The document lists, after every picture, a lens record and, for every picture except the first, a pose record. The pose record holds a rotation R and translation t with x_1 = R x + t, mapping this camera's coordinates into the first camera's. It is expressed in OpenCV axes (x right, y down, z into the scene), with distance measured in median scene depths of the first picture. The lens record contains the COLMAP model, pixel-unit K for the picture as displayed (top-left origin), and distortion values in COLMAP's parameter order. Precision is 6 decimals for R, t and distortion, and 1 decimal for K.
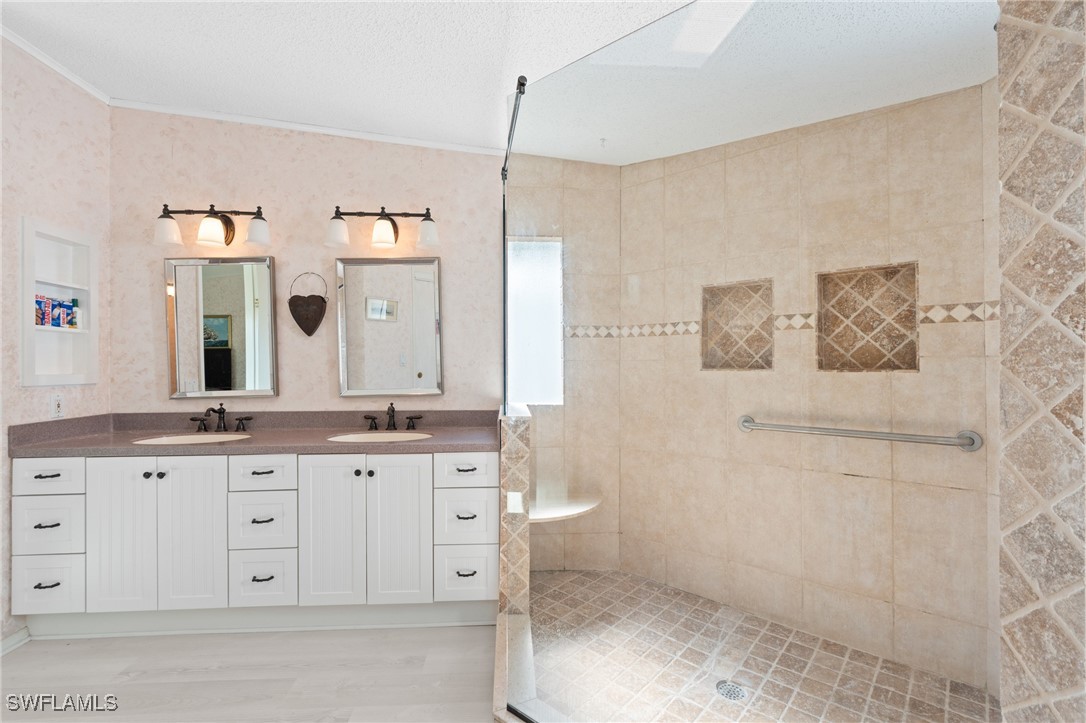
lens RADIAL K [[494.1, 0, 542.4], [0, 494.1, 358.8], [0, 0, 1]] dist [-0.001433, 0.000511]
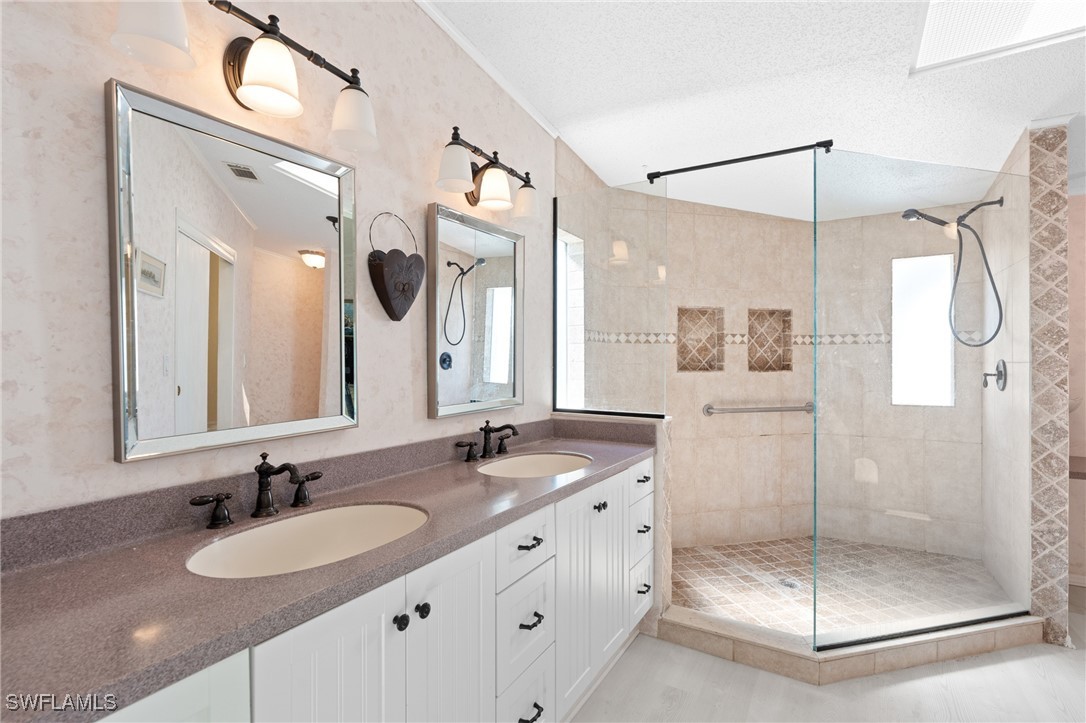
lens RADIAL K [[500.6, 0, 543.0], [0, 500.6, 361.5], [0, 0, 1]] dist [-0.000702, 0.000344]
pose [[0.560166, 0.008220, 0.828340, -0.946931], [-0.011030, 0.999936, -0.002464, 0.003255], [-0.828307, -0.007756, 0.560221, 0.558772]]
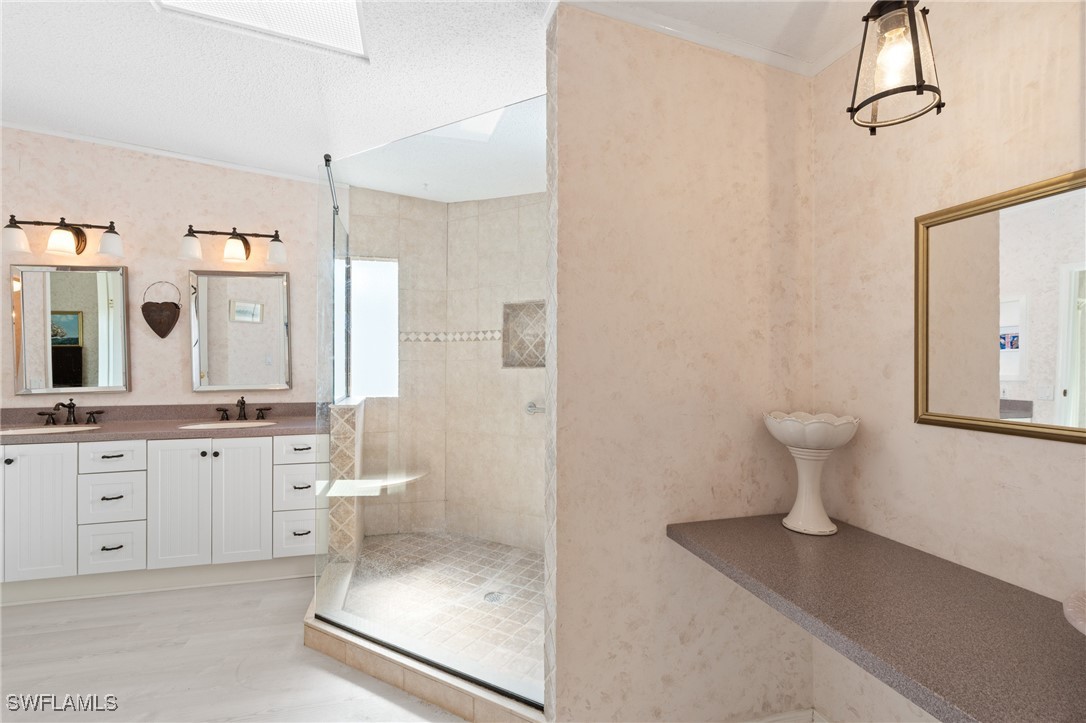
lens RADIAL K [[495.4, 0, 542.5], [0, 495.4, 356.2], [0, 0, 1]] dist [-0.000318, 0.000989]
pose [[0.982674, 0.003788, 0.185302, 0.184135], [-0.003019, 0.999986, -0.004430, -0.002613], [-0.185317, 0.003794, 0.982672, -0.291913]]
